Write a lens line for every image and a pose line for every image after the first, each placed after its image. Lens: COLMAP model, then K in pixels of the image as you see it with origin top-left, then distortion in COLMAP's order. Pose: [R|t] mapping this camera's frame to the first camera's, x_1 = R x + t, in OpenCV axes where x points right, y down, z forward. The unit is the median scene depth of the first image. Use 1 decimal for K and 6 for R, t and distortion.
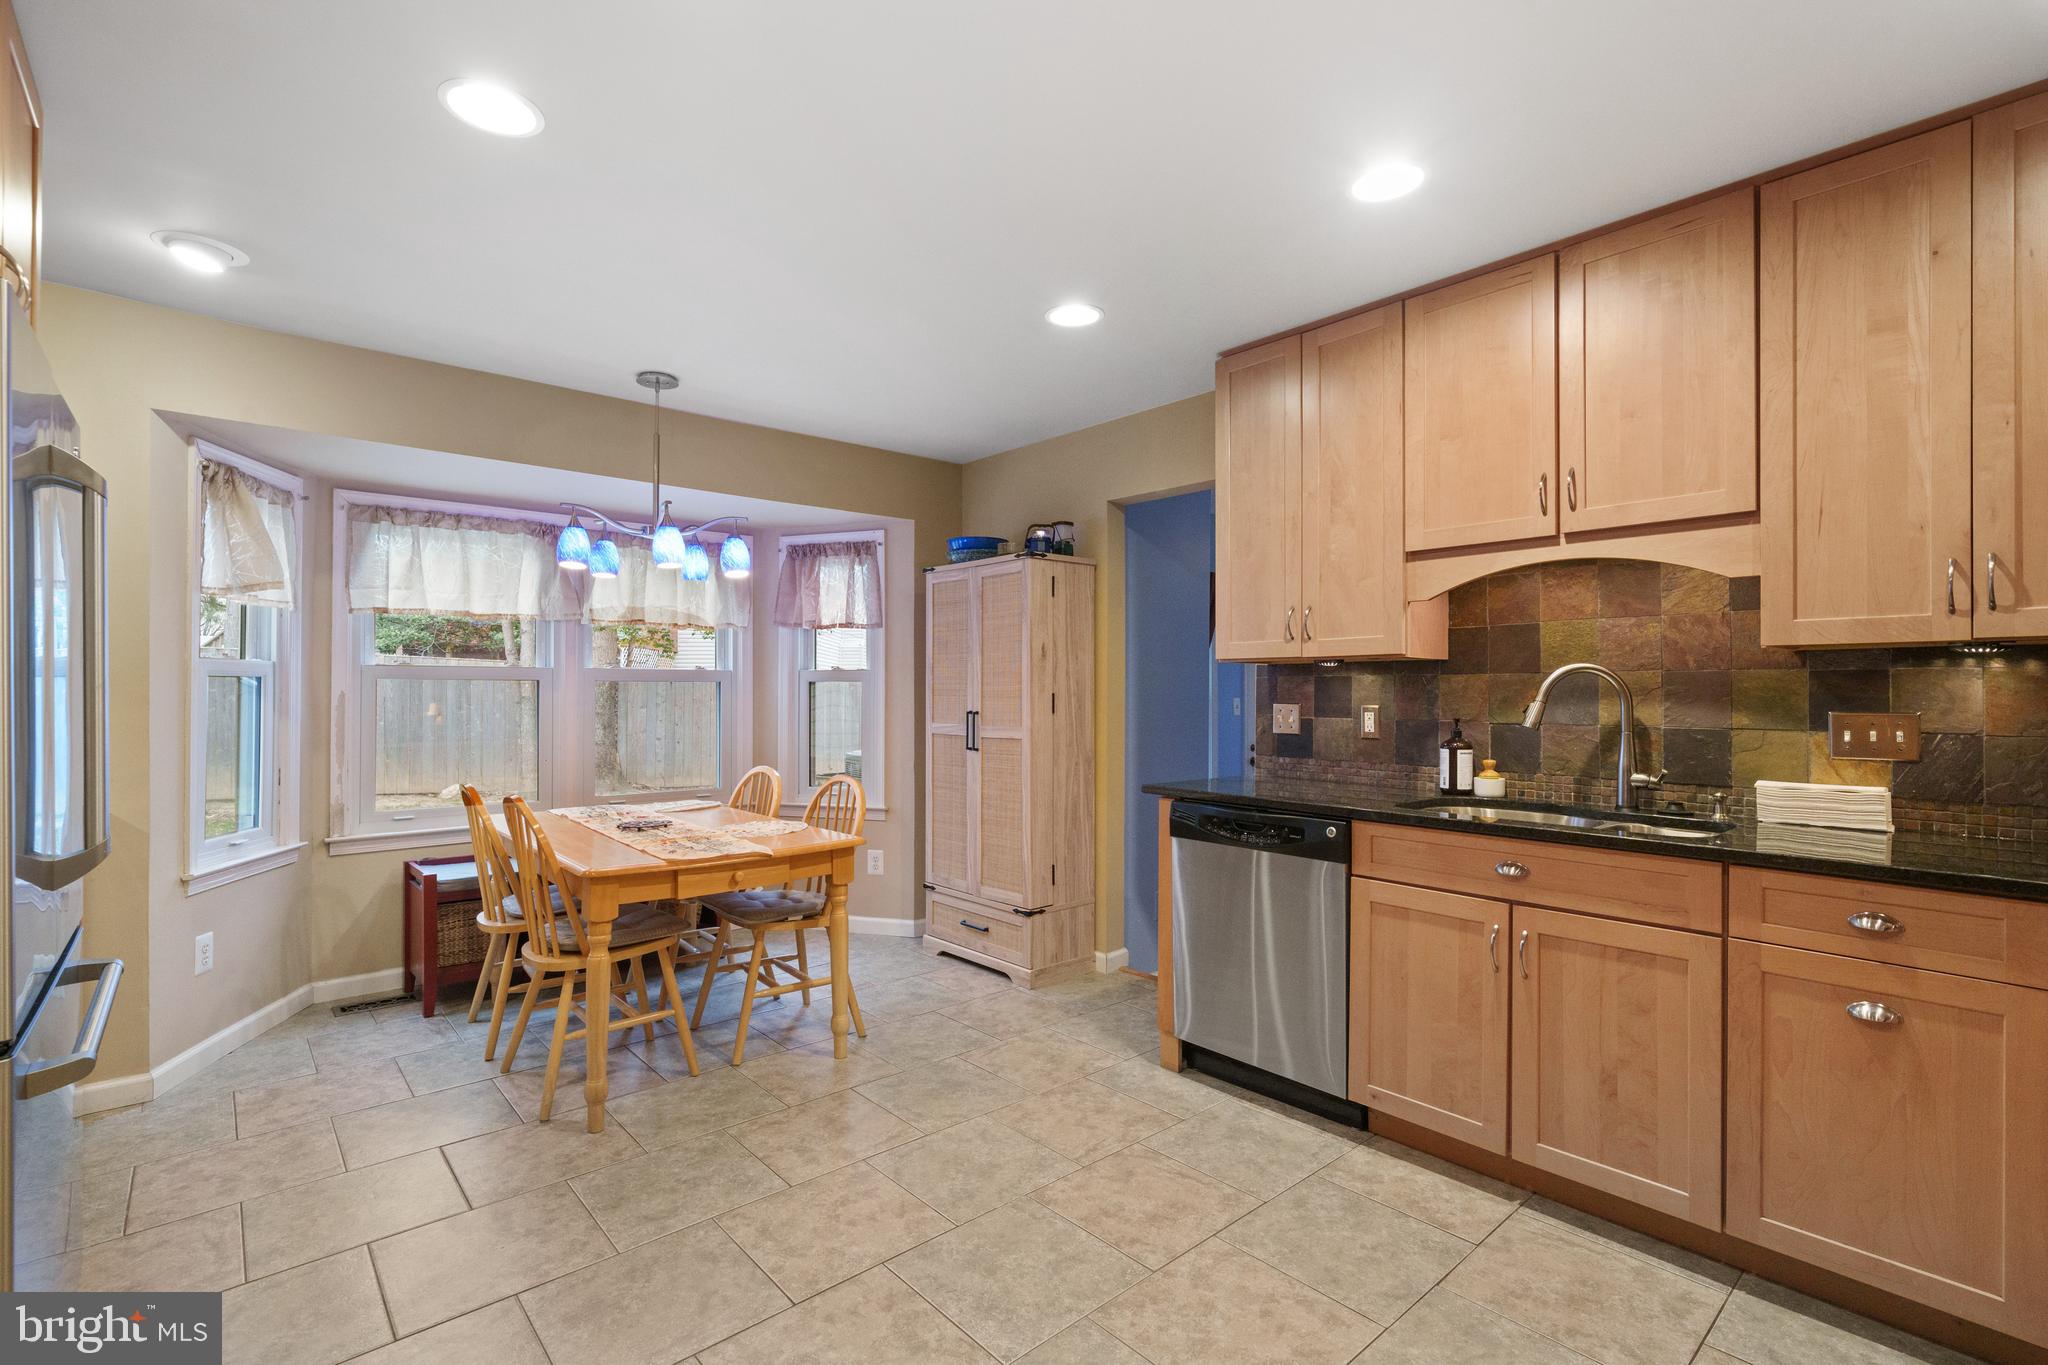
lens RADIAL K [[927.2, 0, 1023.9], [0, 927.2, 690.4], [0, 0, 1]] dist [0.009600, -0.001771]
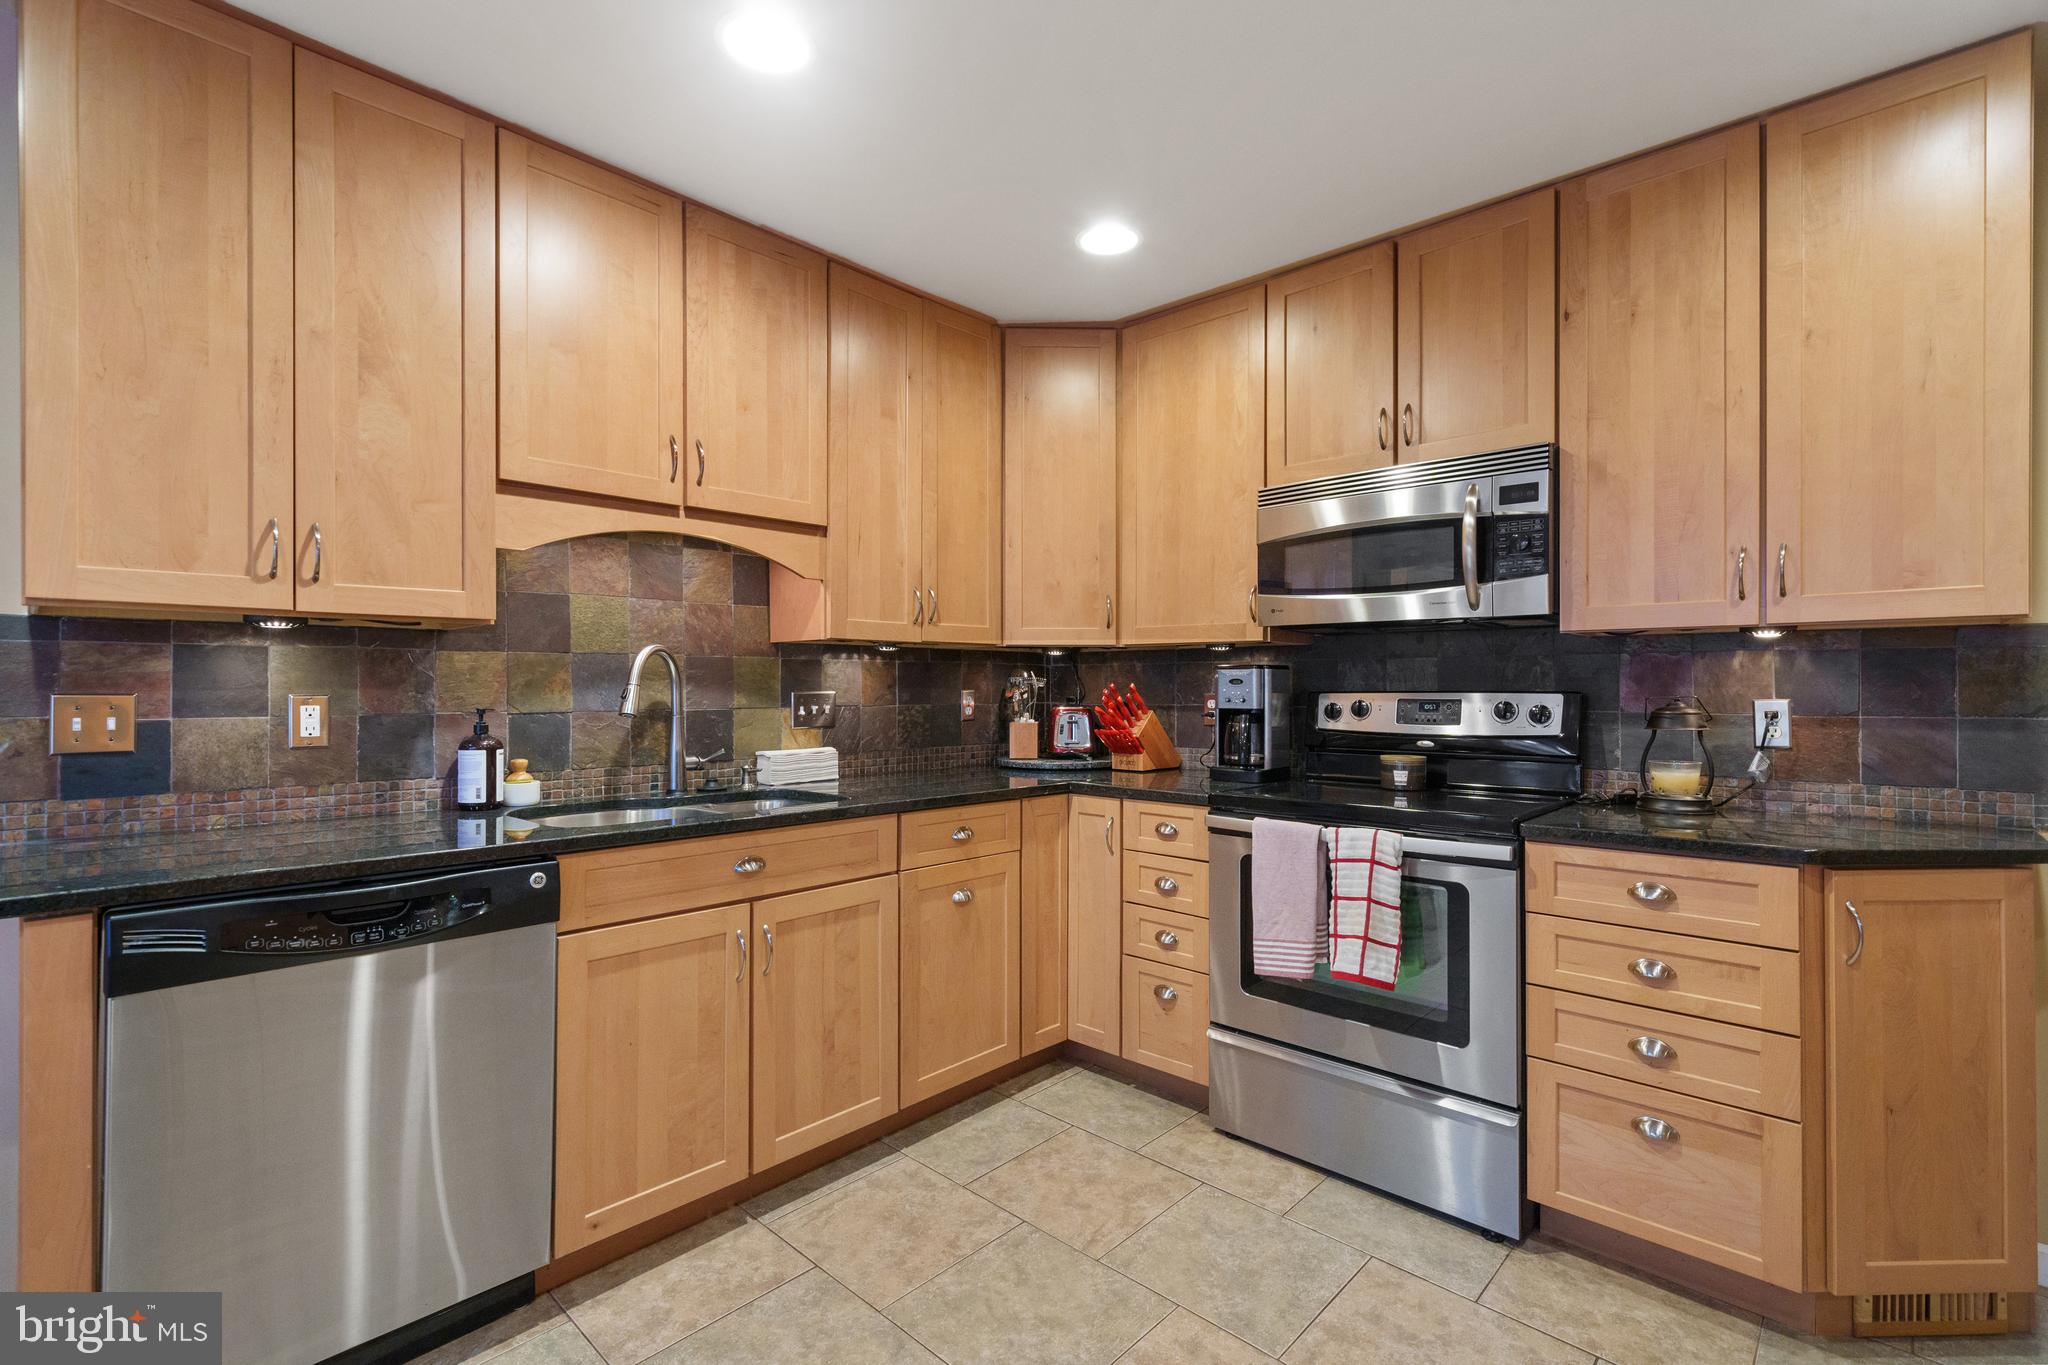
lens RADIAL K [[927.2, 0, 1020.7], [0, 927.2, 684.6], [0, 0, 1]] dist [0.009600, -0.001771]
pose [[-0.089757, -0.001768, 0.995962, -0.352267], [-0.001951, 0.999997, 0.001600, 0.008802], [-0.995962, -0.001799, -0.089760, 0.677524]]
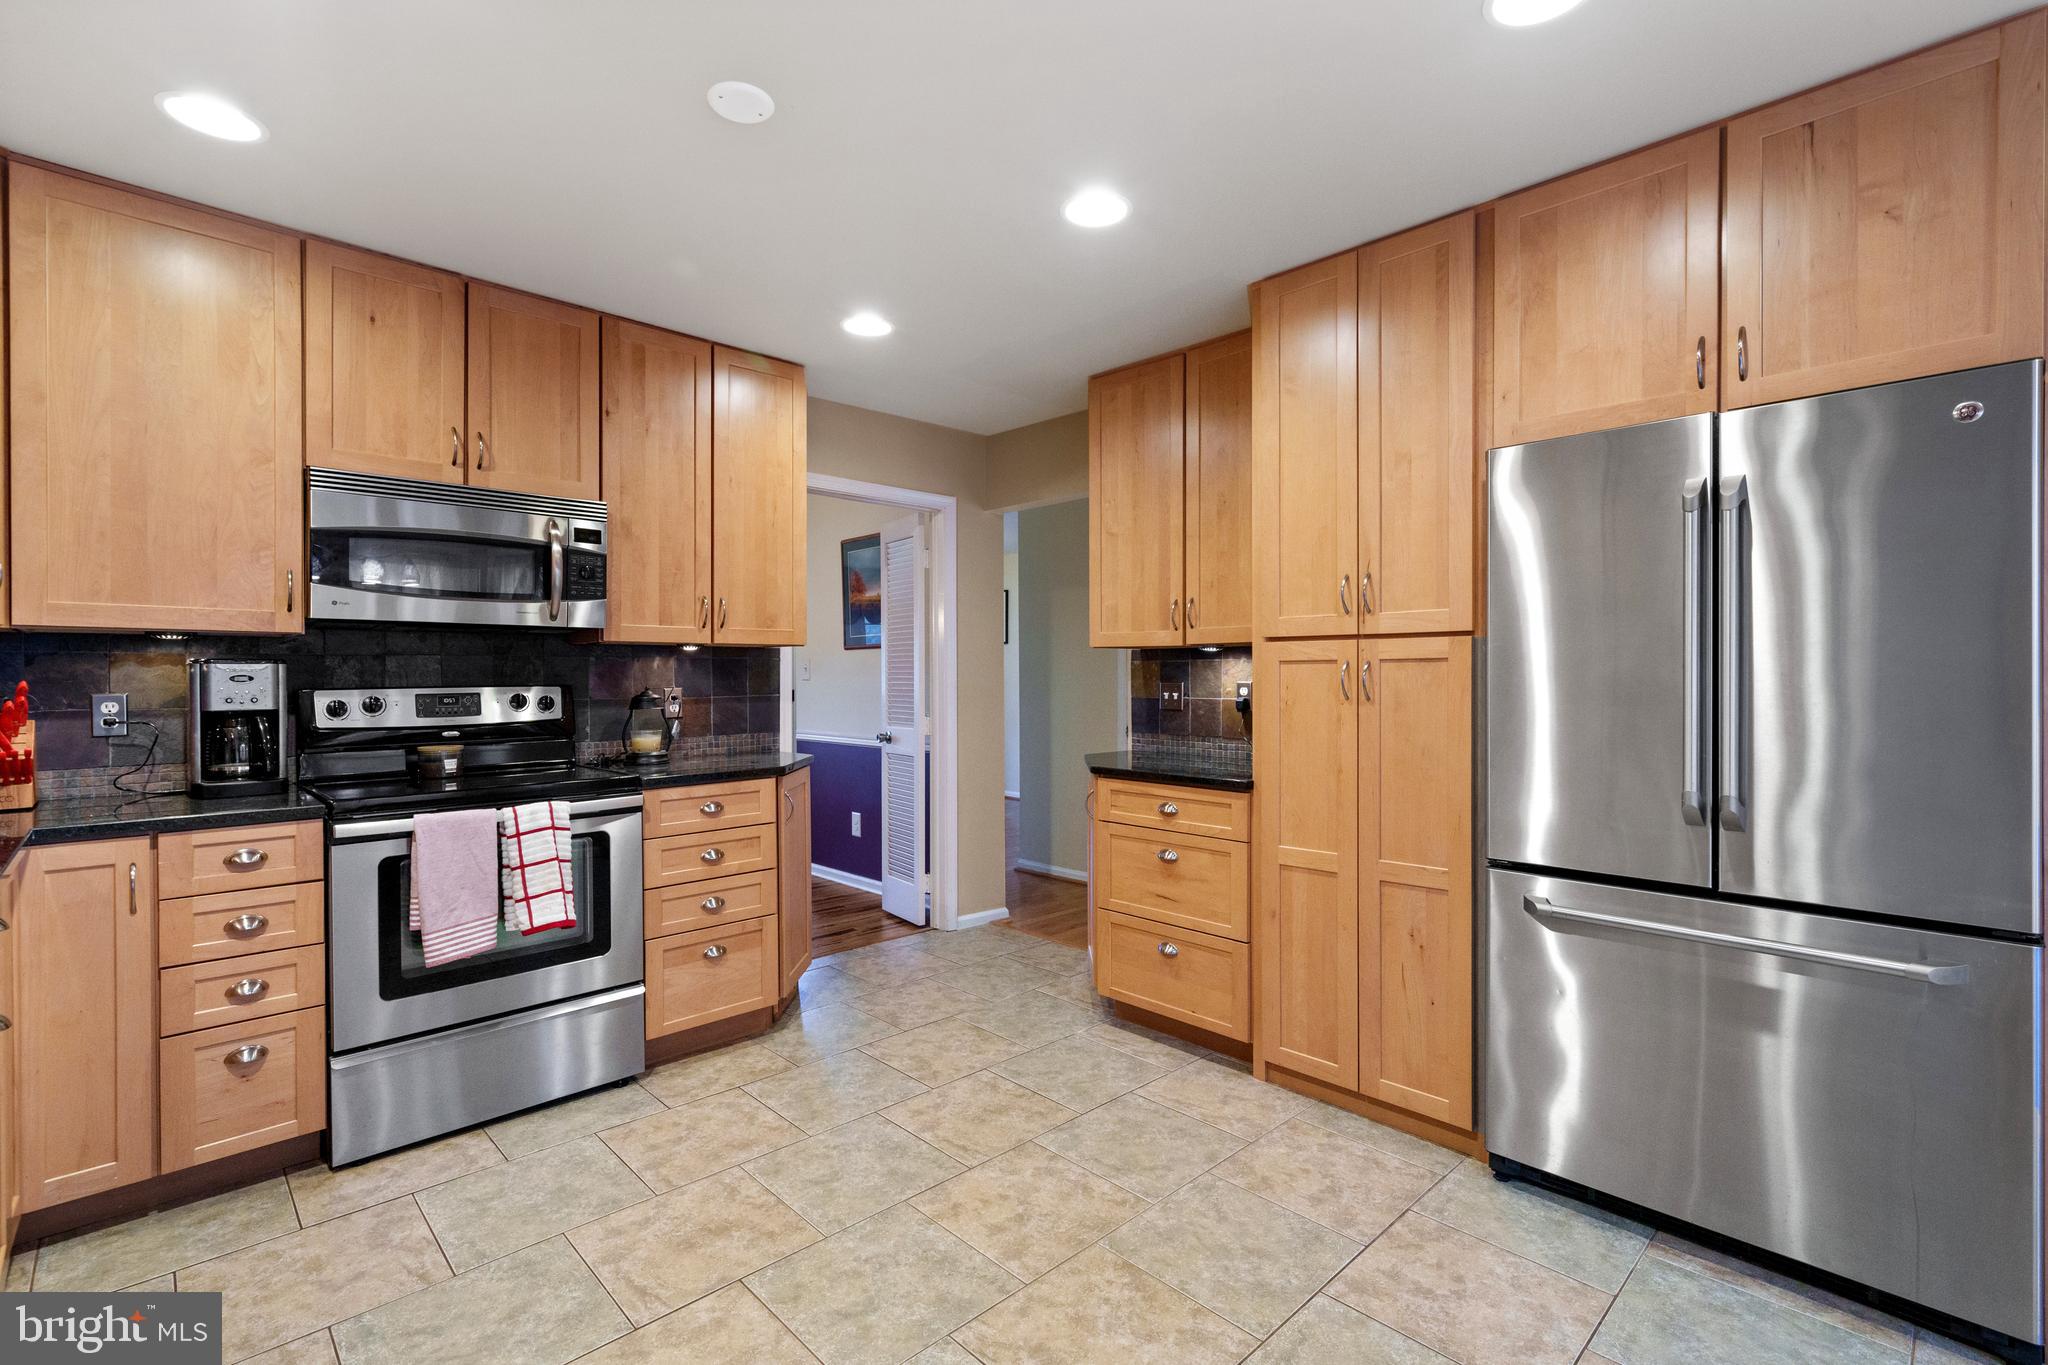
lens RADIAL K [[927.2, 0, 1032.6], [0, 927.2, 674.0], [0, 0, 1]] dist [0.009600, -0.001771]
pose [[-0.998692, 0.000478, -0.051122, -0.049523], [0.000503, 1.000000, -0.000477, 0.003285], [0.051122, -0.000502, -0.998692, 1.257296]]
